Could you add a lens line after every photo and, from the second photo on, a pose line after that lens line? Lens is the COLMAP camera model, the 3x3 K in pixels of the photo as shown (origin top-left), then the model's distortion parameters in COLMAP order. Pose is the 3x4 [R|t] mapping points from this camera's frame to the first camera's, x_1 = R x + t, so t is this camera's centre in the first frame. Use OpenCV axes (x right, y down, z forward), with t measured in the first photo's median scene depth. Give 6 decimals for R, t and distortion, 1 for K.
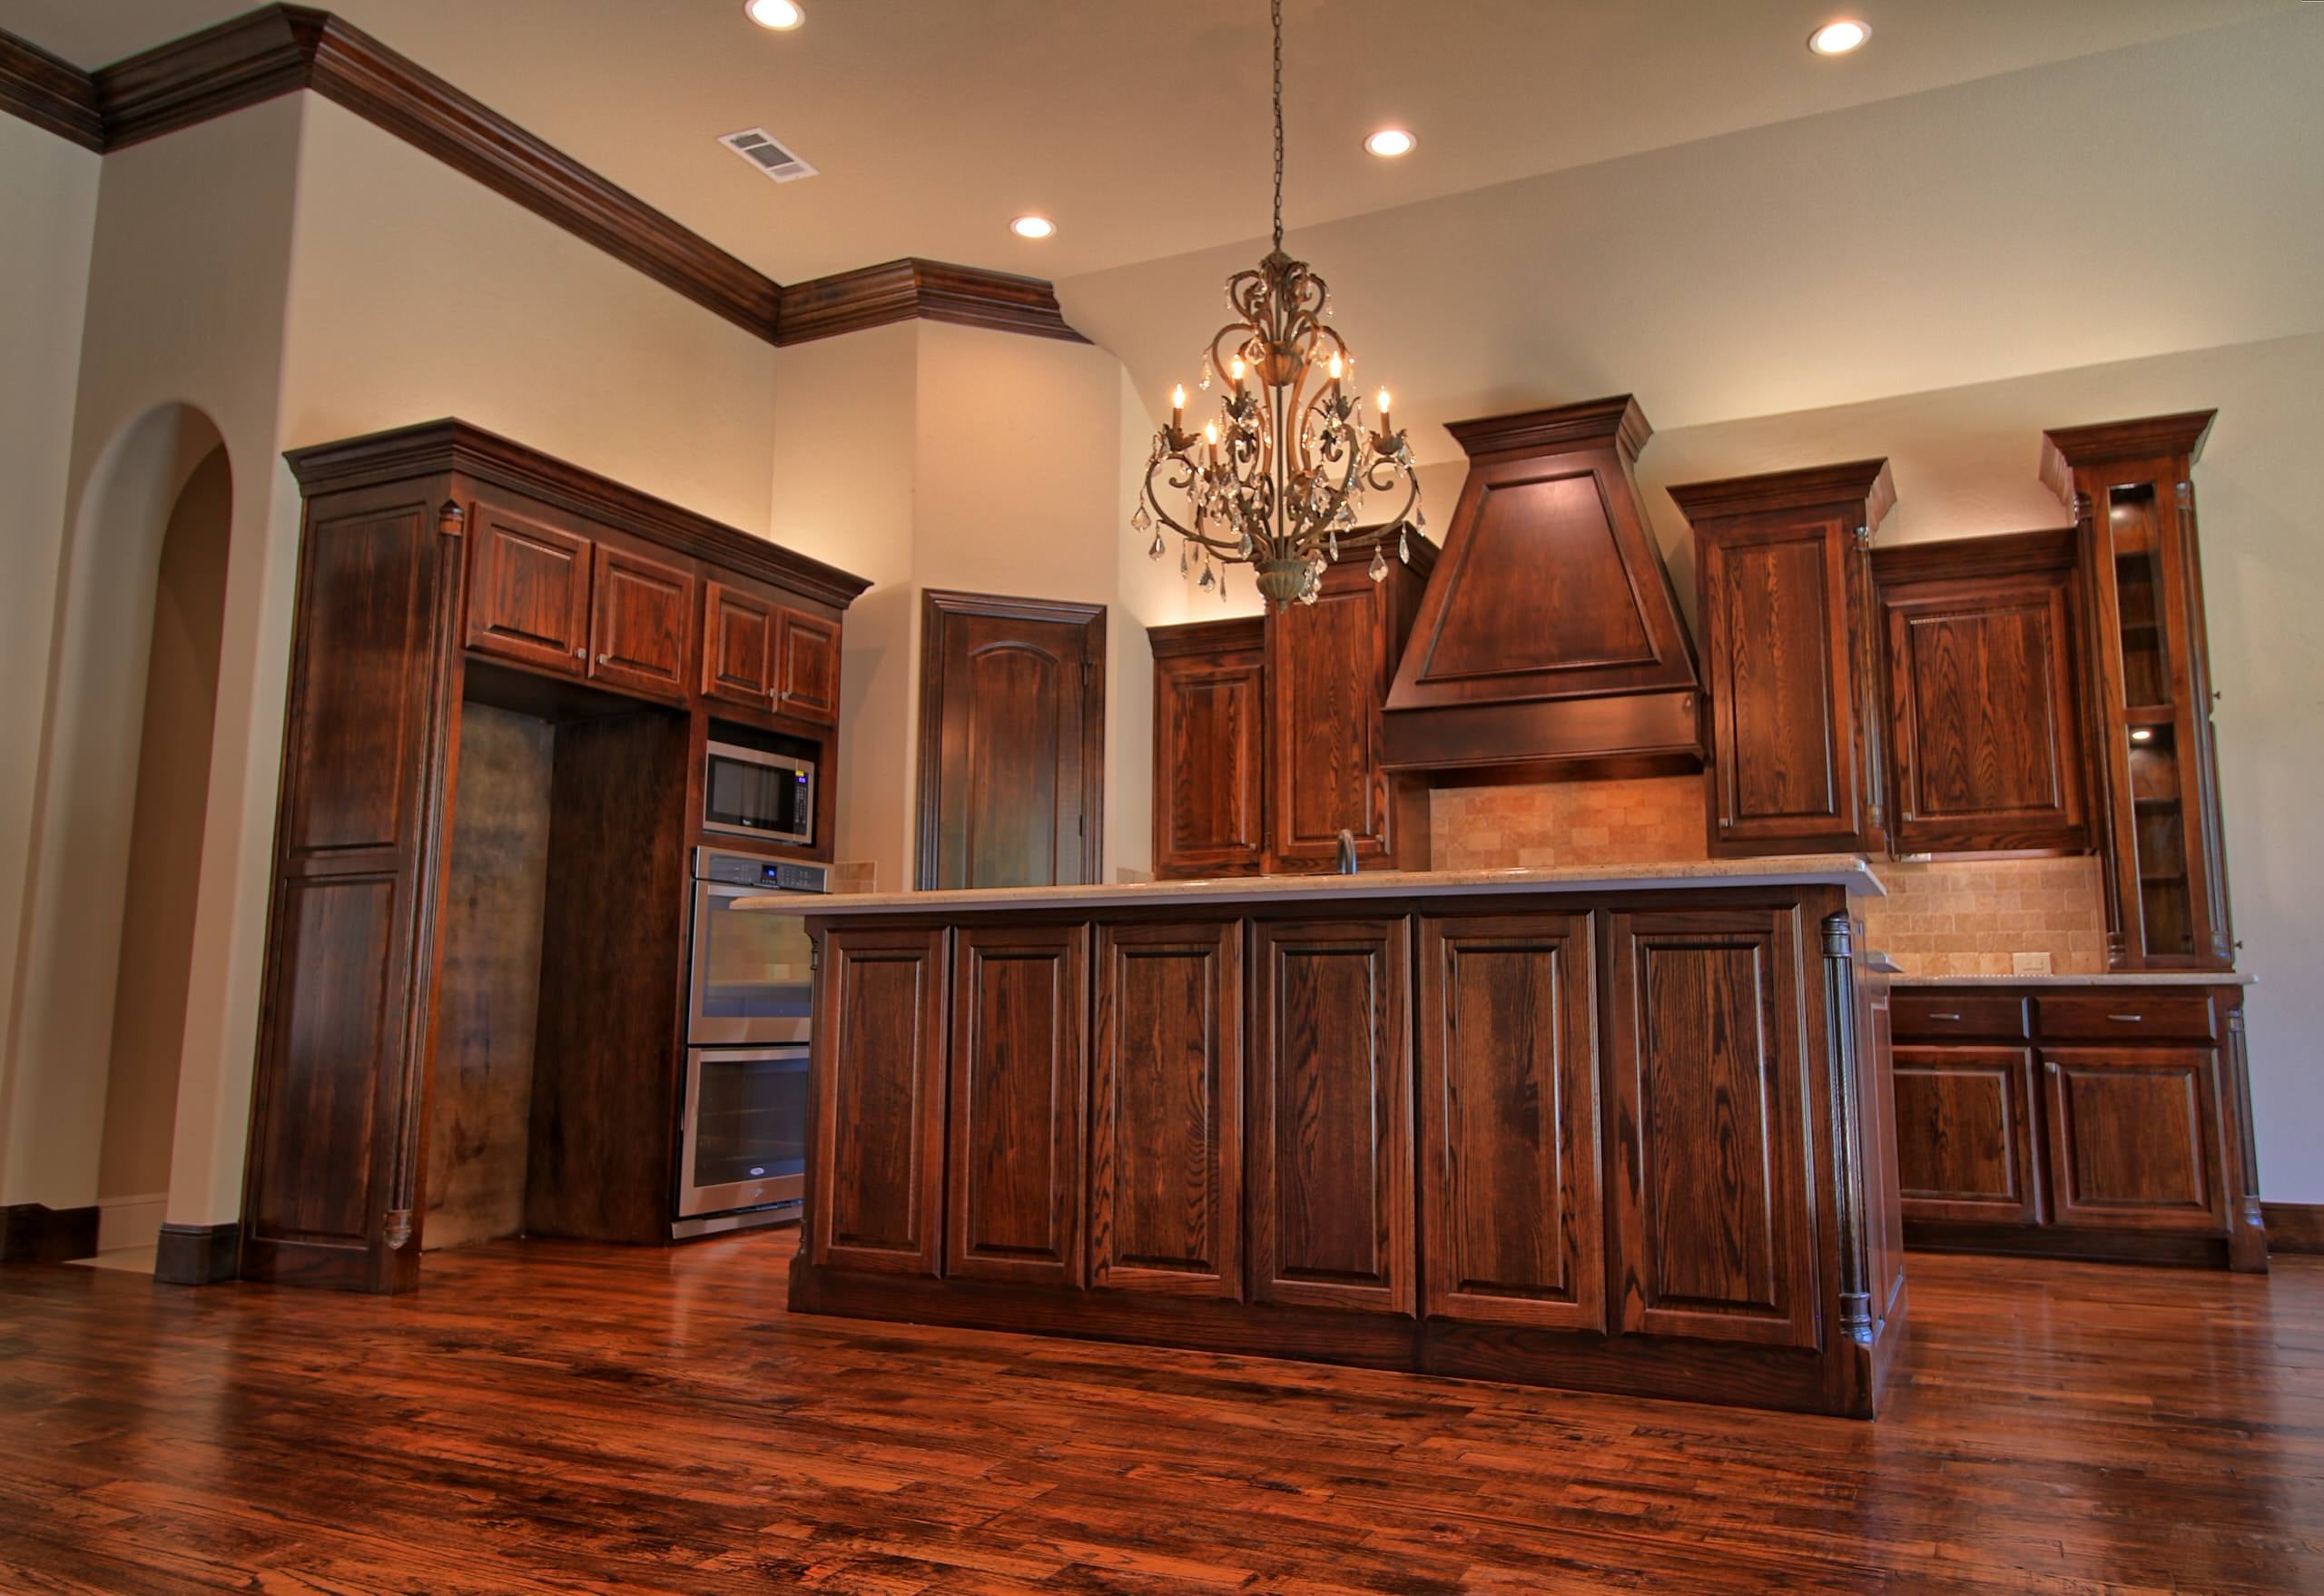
lens RADIAL K [[1541.3, 0, 1260.2], [0, 1541.3, 798.1], [0, 0, 1]] dist [0.004768, 0.001498]
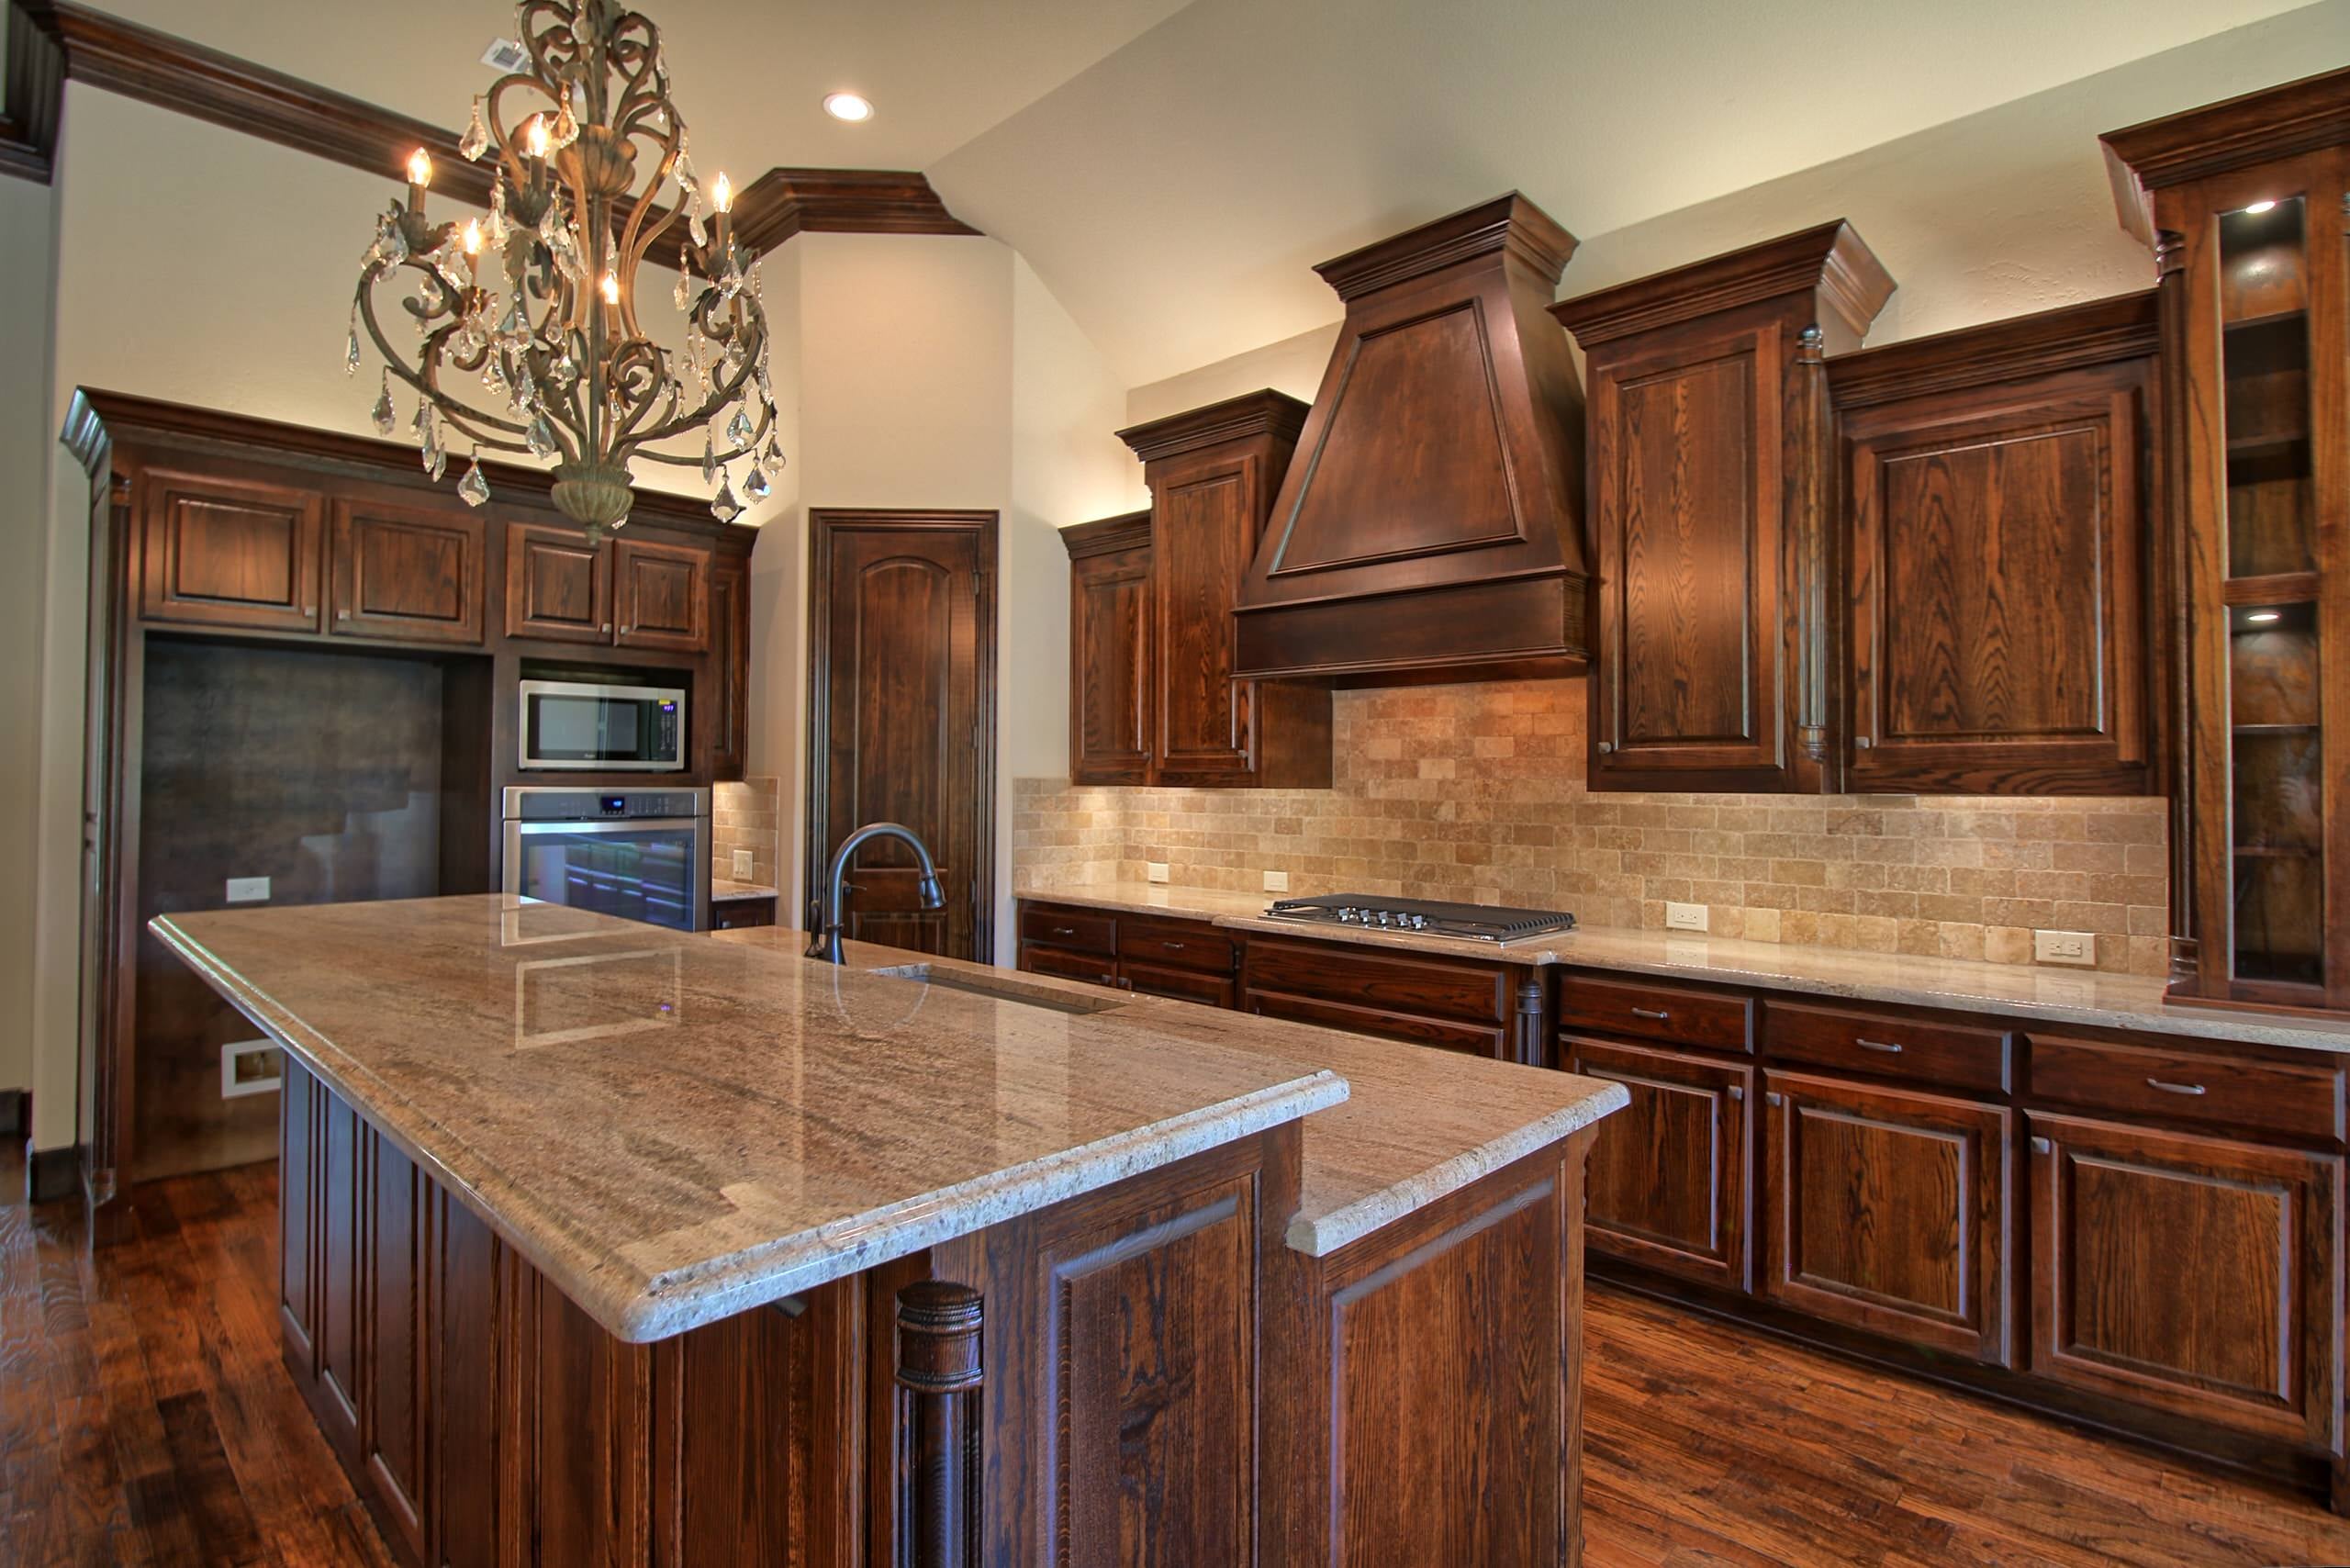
lens RADIAL K [[1126.6, 0, 1188.6], [0, 1126.6, 765.1], [0, 0, 1]] dist [-0.001597, -0.011337]
pose [[0.950091, -0.001882, -0.311967, 0.282379], [0.038098, 0.993197, 0.110034, -0.045692], [0.309638, -0.116427, 0.943700, 0.409085]]
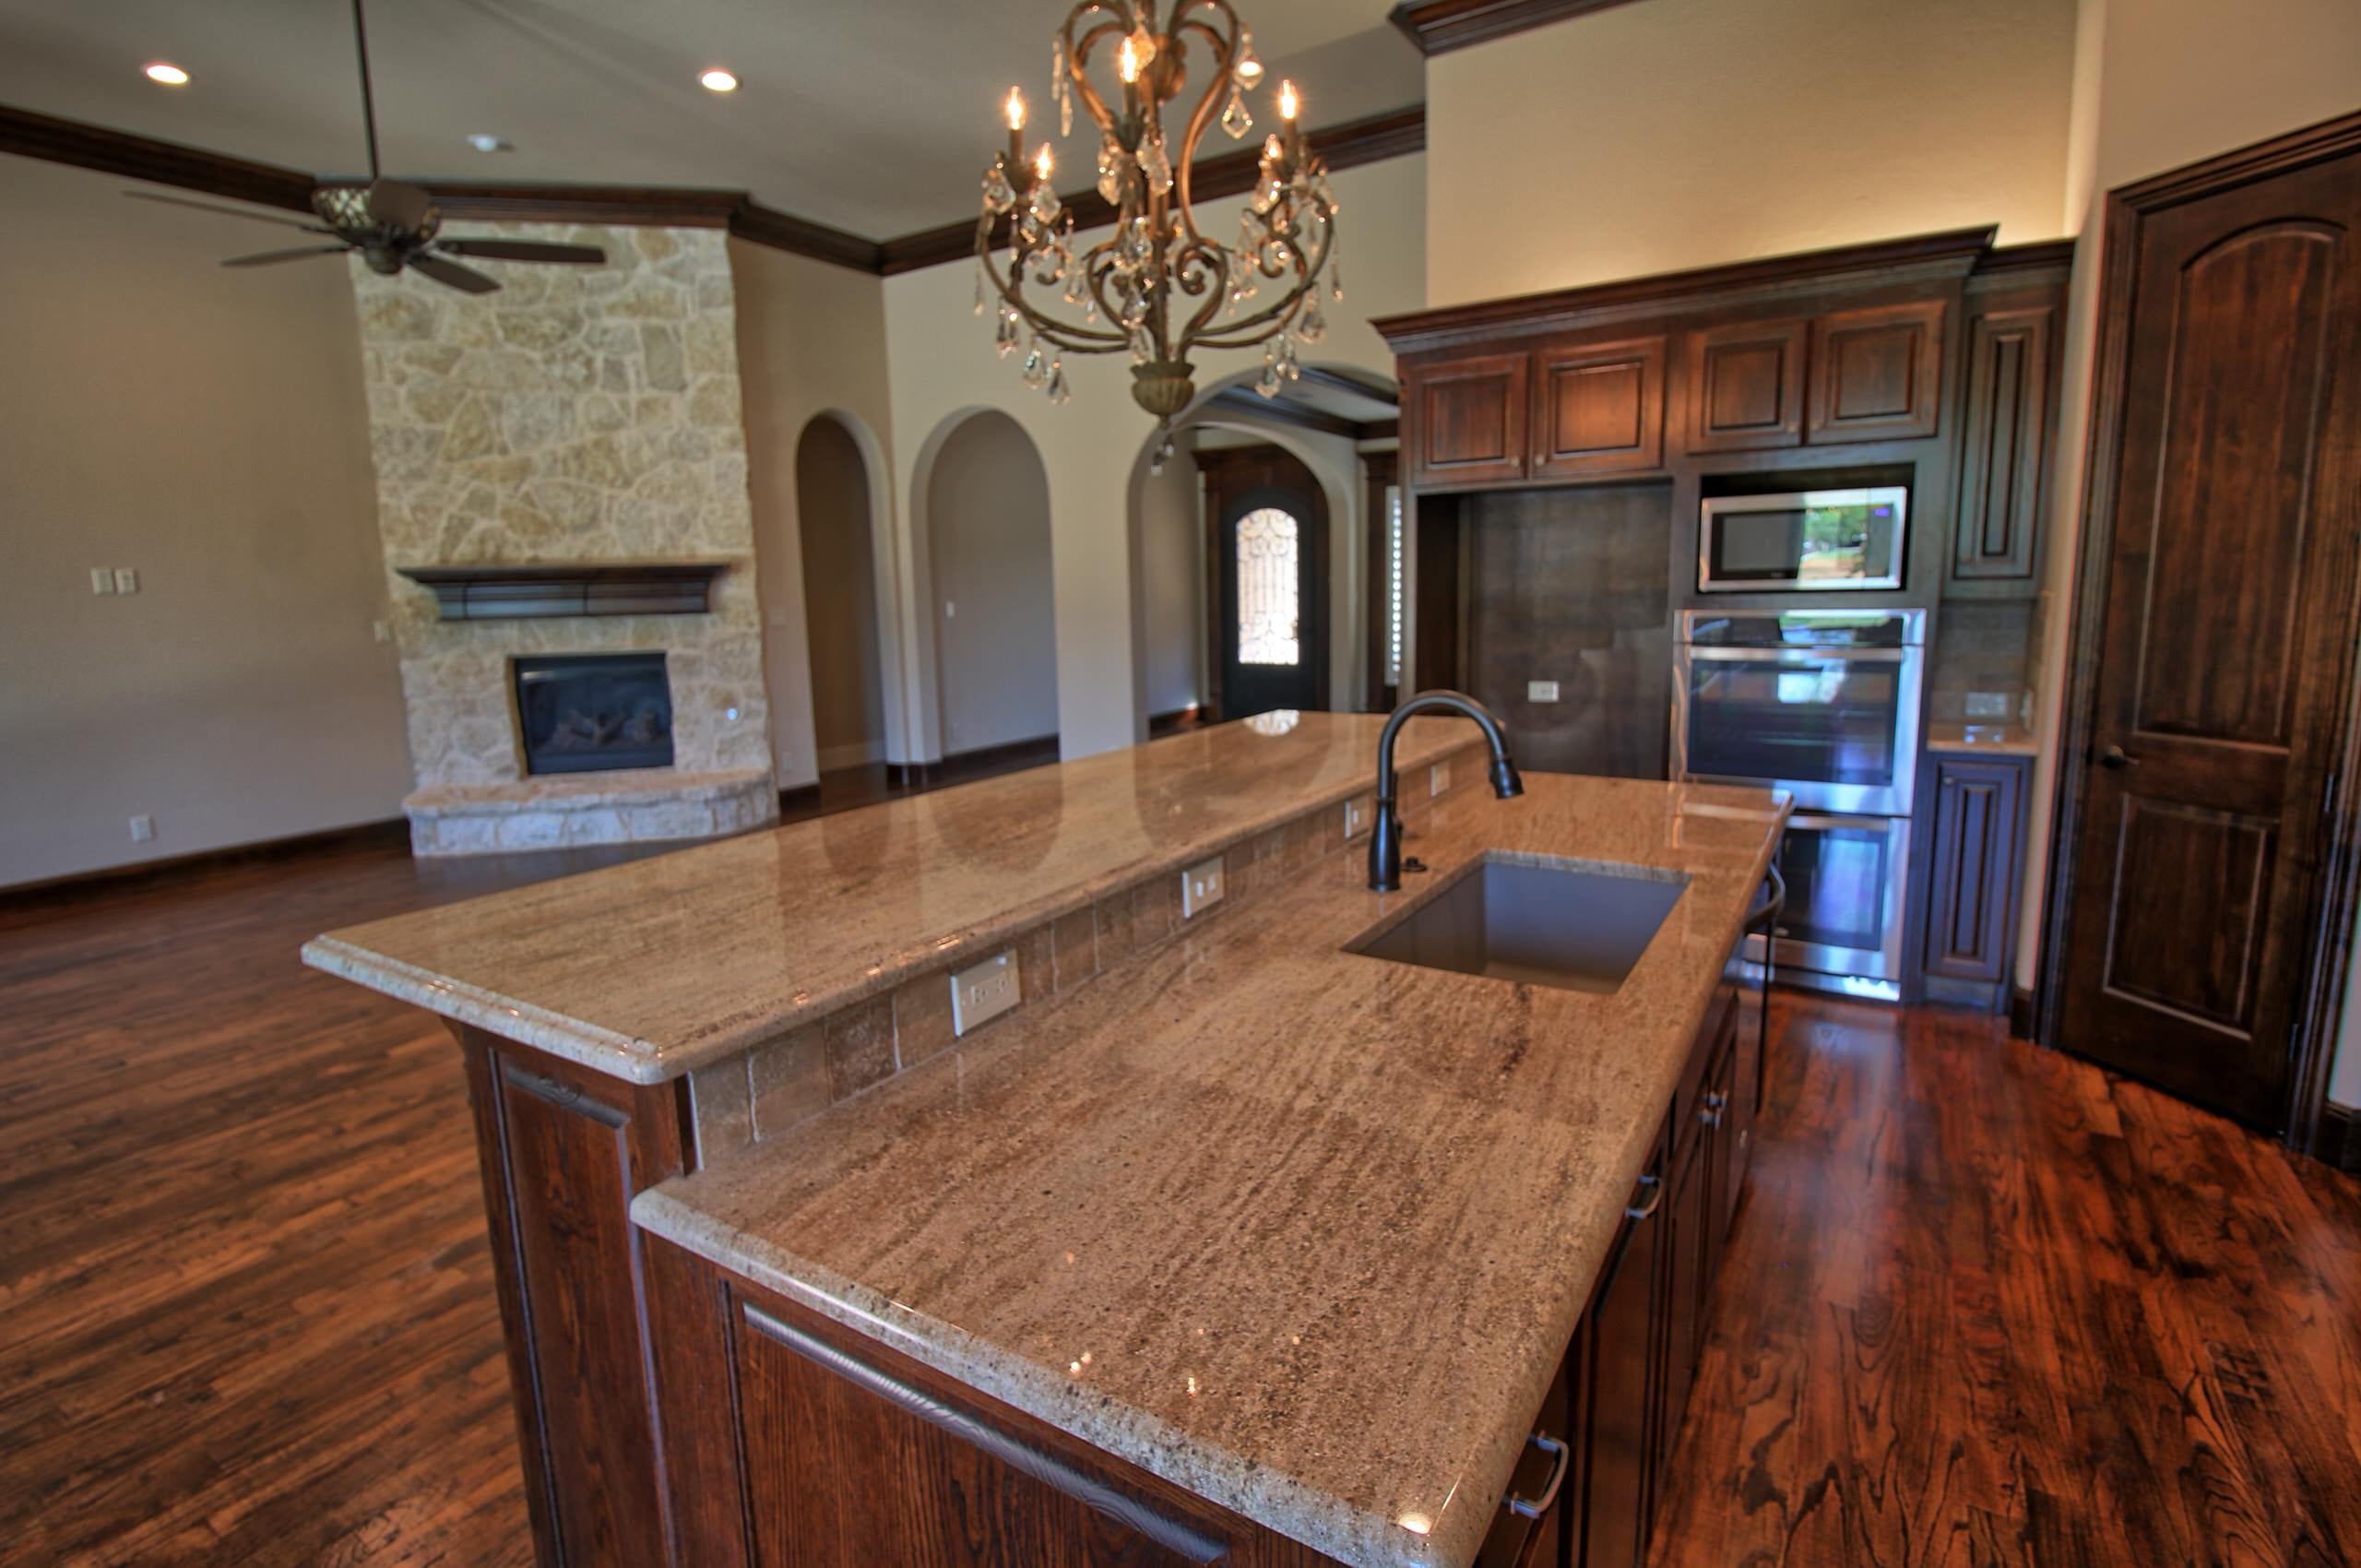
lens RADIAL K [[1131.8, 0, 1194.2], [0, 1131.8, 765.0], [0, 0, 1]] dist [-0.001597, -0.011337]
pose [[-0.125455, 0.159034, -0.979270, 0.406225], [0.154555, 0.978150, 0.139052, -0.021823], [0.979987, -0.133907, -0.147293, 0.733232]]
